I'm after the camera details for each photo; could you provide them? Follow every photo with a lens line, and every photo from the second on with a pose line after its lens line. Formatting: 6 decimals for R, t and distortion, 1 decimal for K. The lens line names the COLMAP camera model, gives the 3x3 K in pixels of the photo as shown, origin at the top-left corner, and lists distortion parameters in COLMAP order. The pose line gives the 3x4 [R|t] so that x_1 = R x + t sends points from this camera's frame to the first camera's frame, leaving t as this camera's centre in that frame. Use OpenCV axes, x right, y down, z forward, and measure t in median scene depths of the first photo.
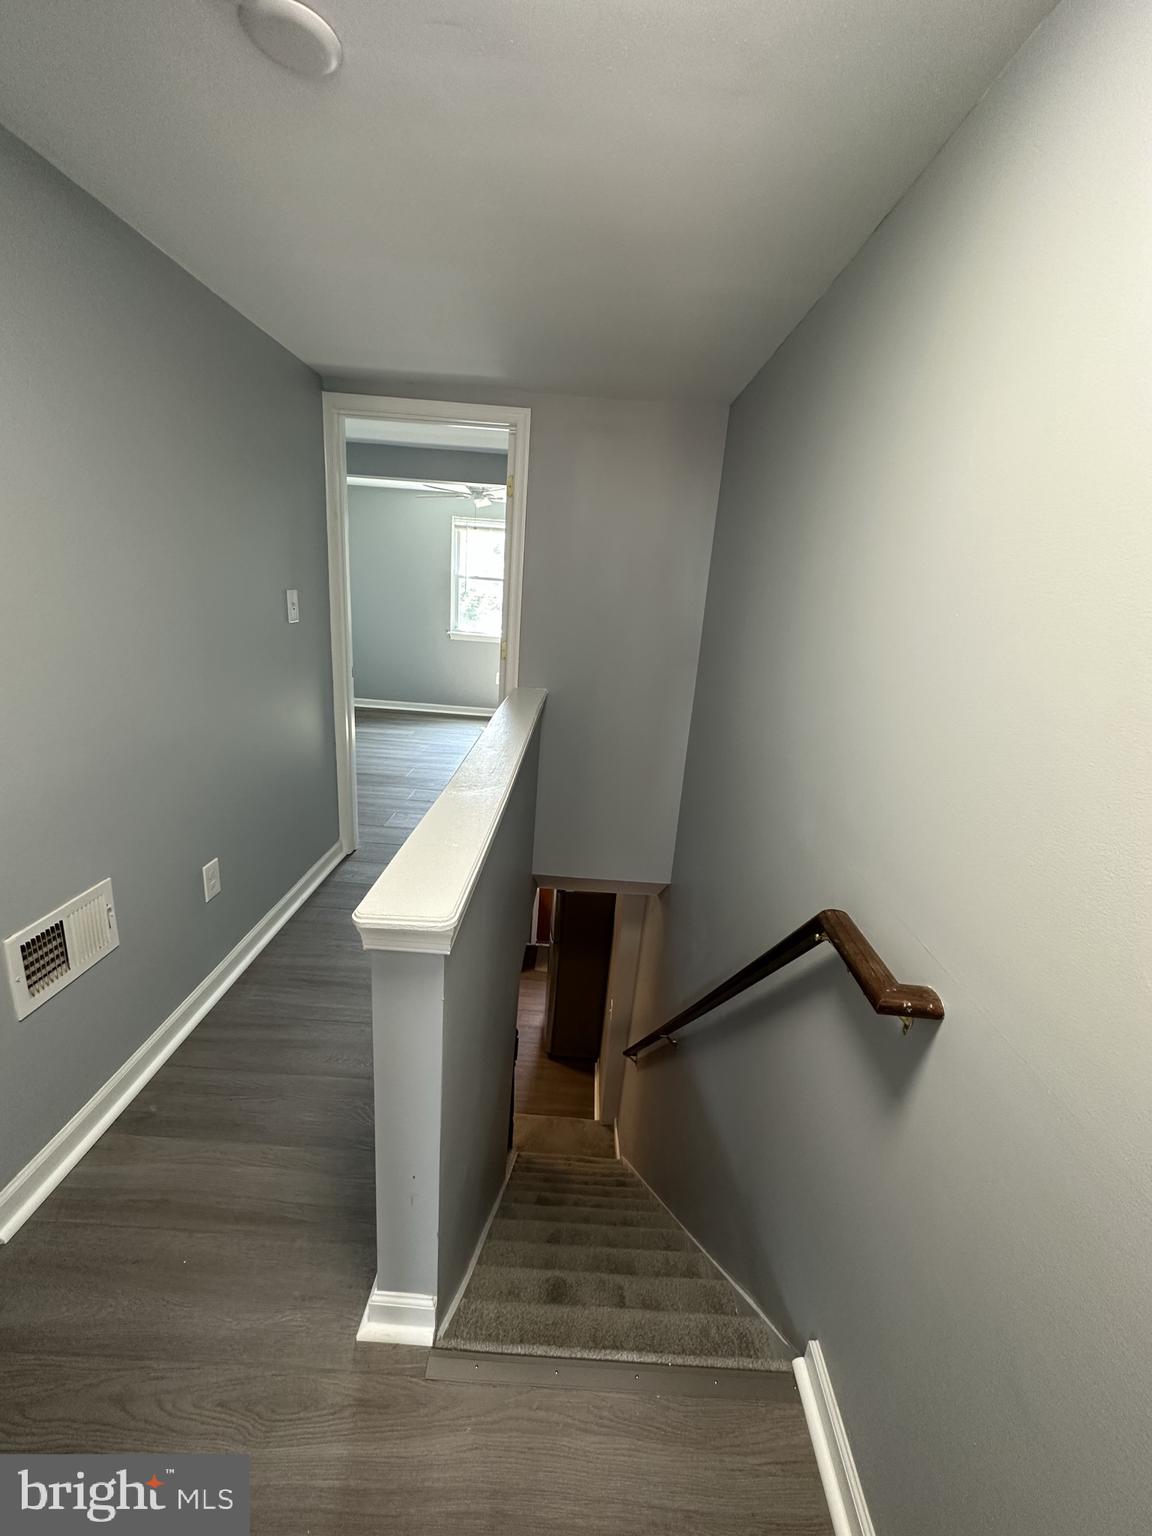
lens RADIAL K [[613.6, 0, 577.7], [0, 613.6, 762.1], [0, 0, 1]] dist [-0.000623, 0.000347]
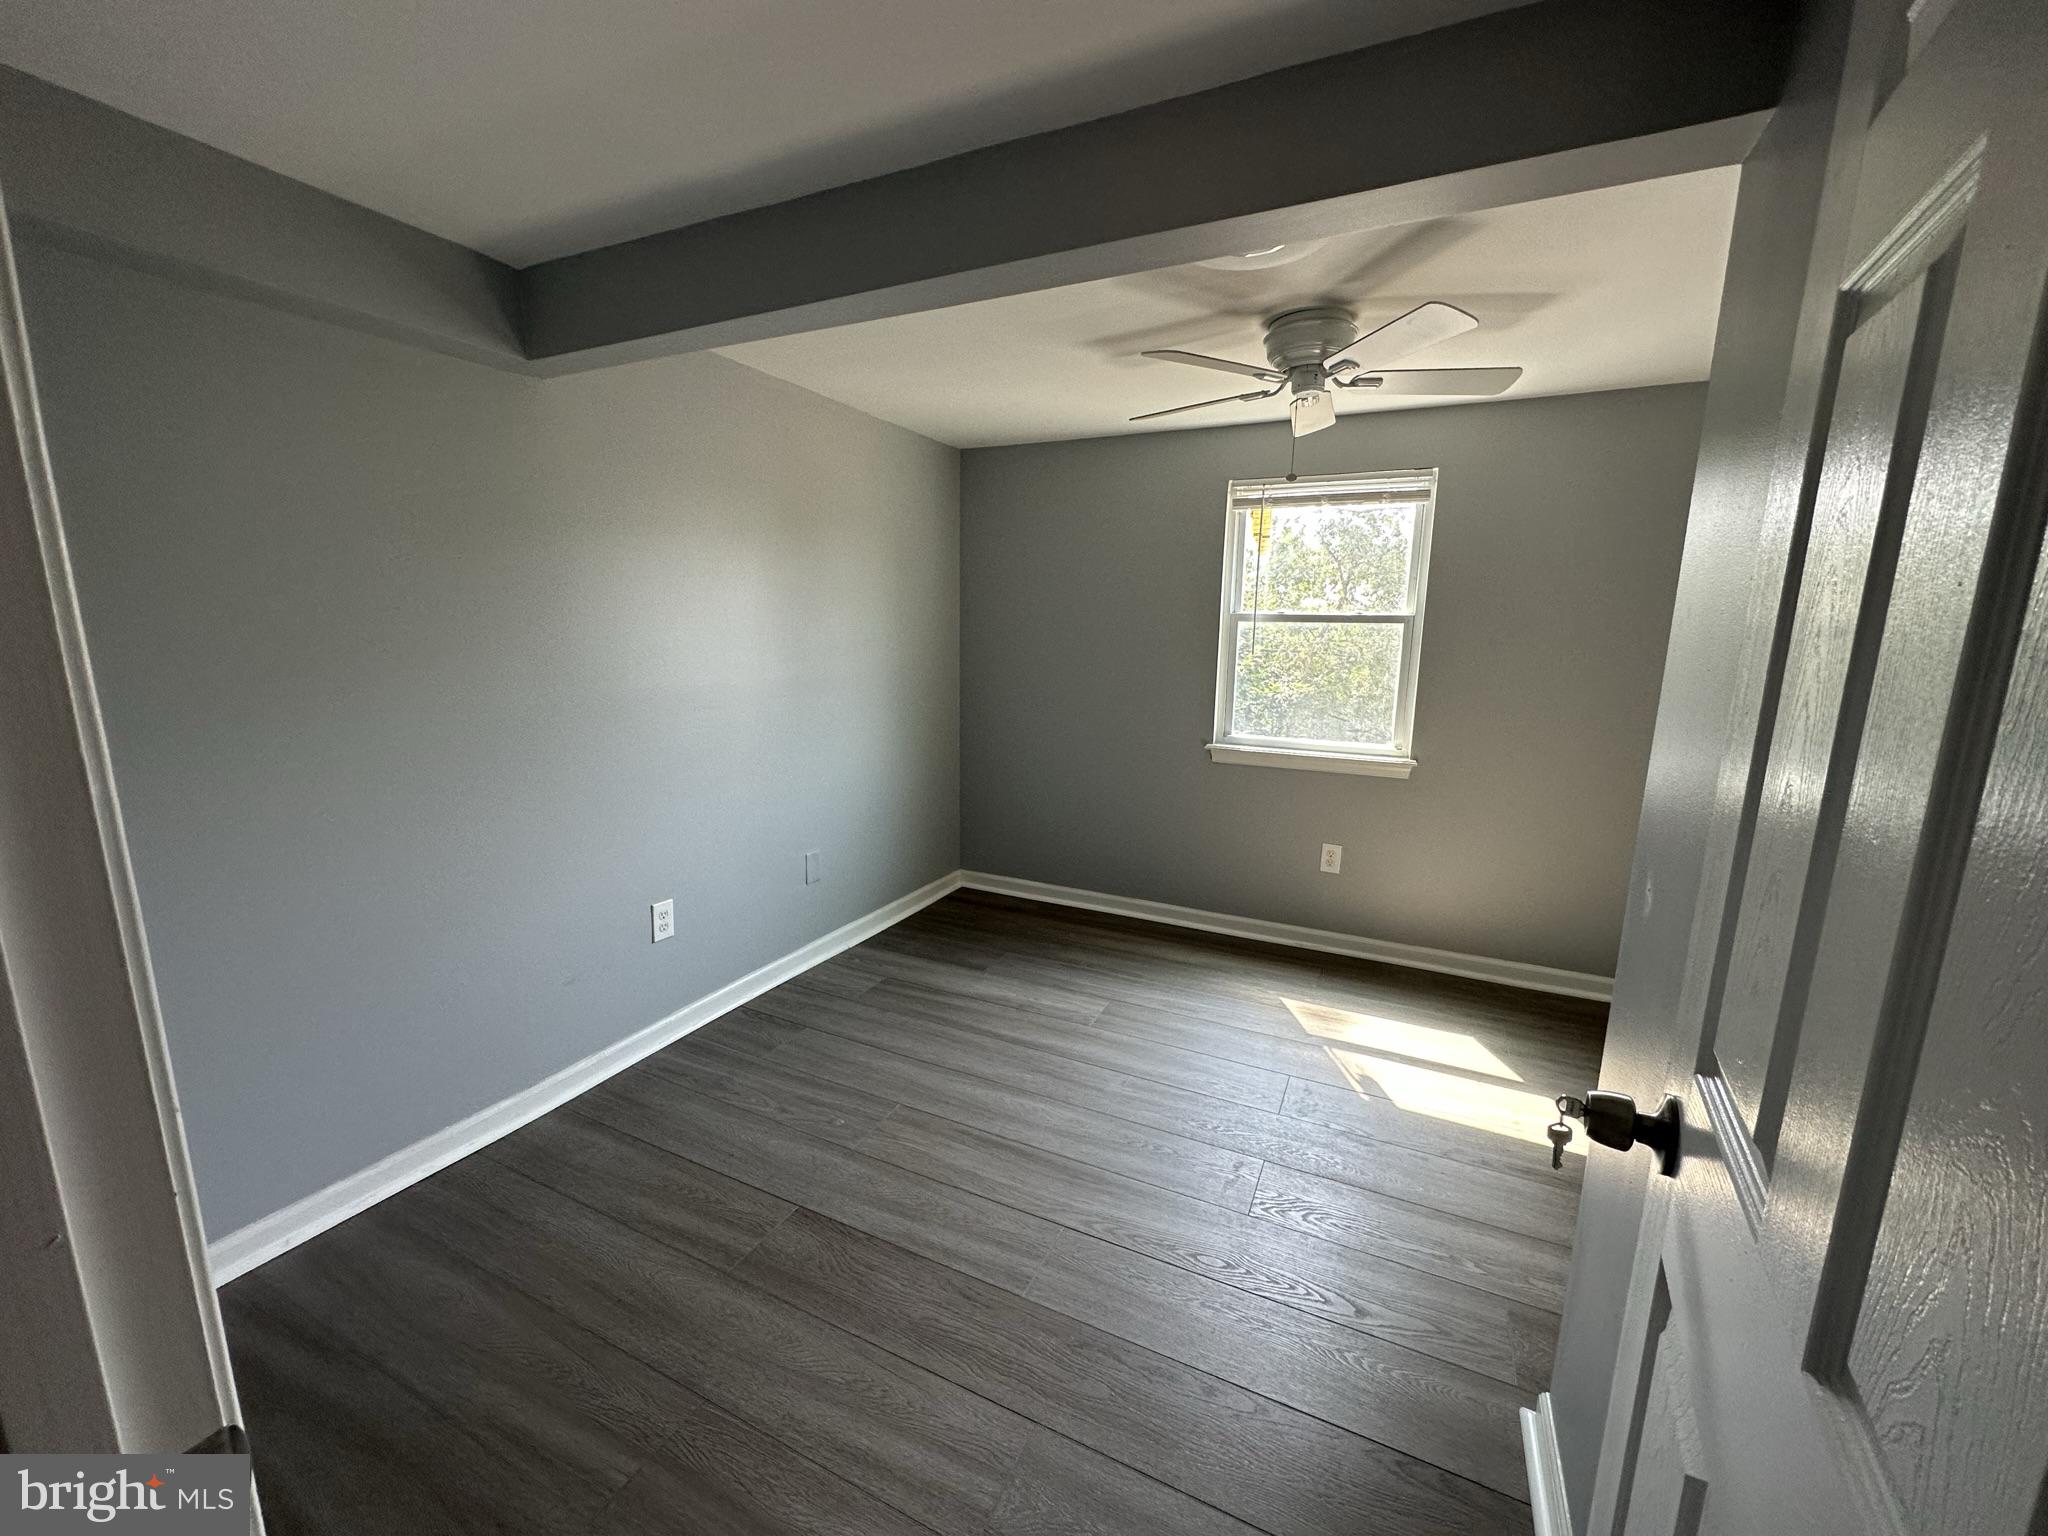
lens RADIAL K [[818.1, 0, 1022.8], [0, 818.1, 765.2], [0, 0, 1]] dist [-0.000623, 0.000347]
pose [[0.903757, 0.022694, -0.427444, -0.085239], [-0.071085, 0.992685, -0.097593, -0.136715], [0.422103, 0.118585, 0.898759, 0.446354]]
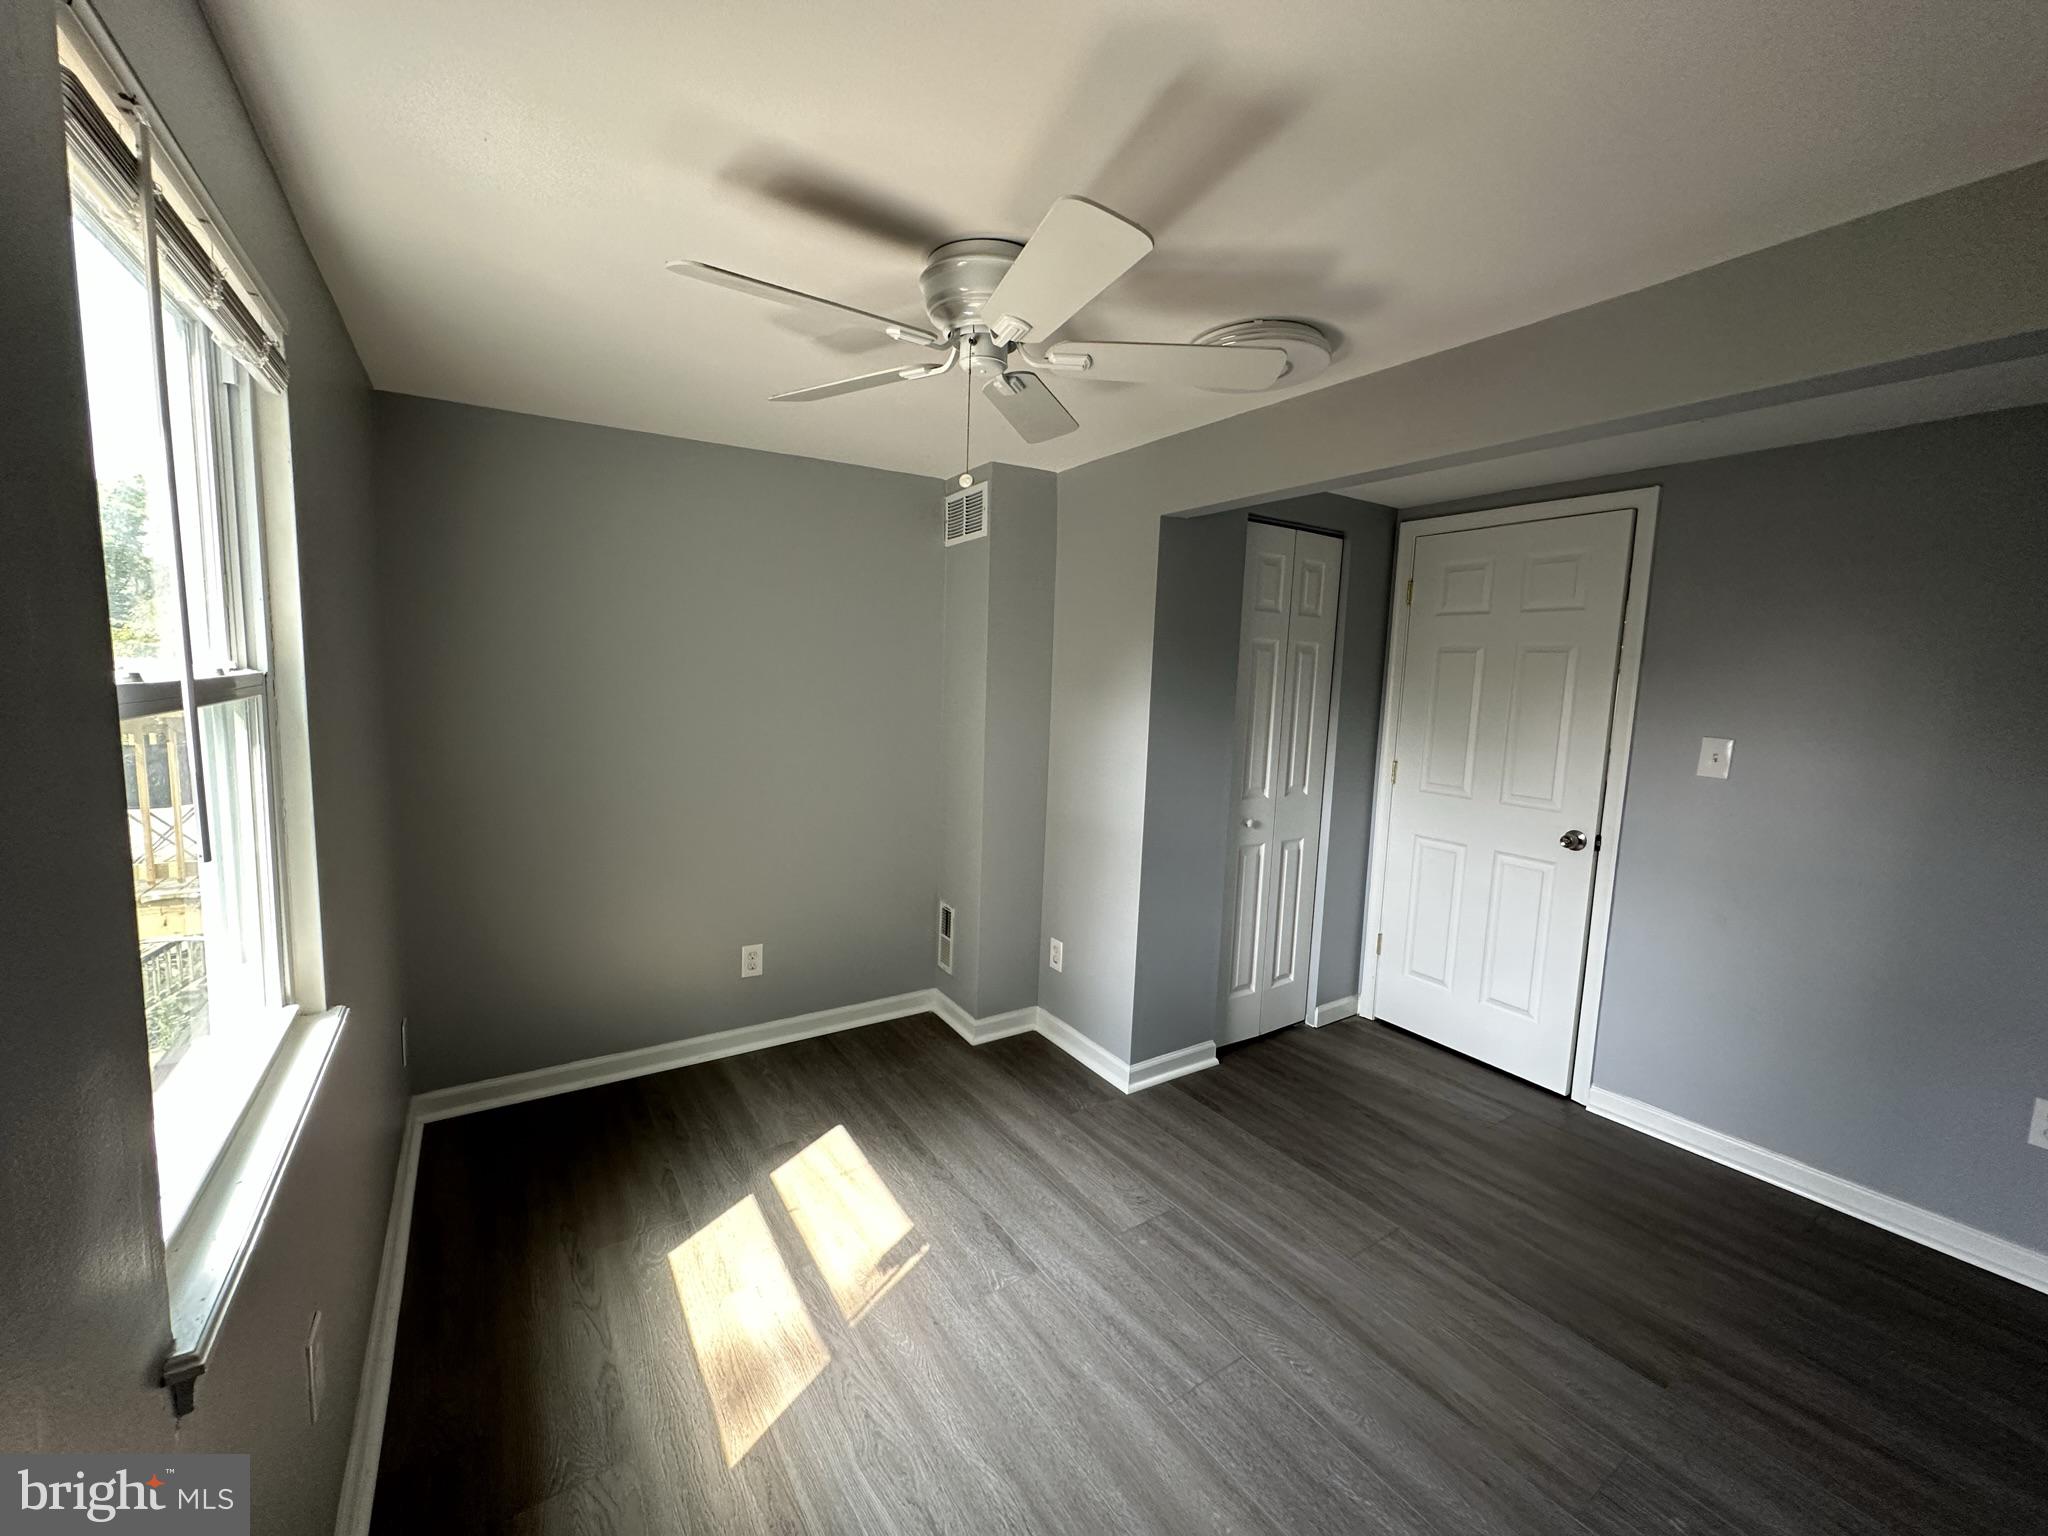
lens RADIAL K [[818.1, 0, 1022.8], [0, 818.1, 765.2], [0, 0, 1]] dist [-0.000623, 0.000347]
pose [[-0.554059, -0.177536, 0.813326, -0.363854], [0.158455, 0.936643, 0.312397, -0.313378], [-0.817258, 0.301962, -0.490824, 0.969538]]
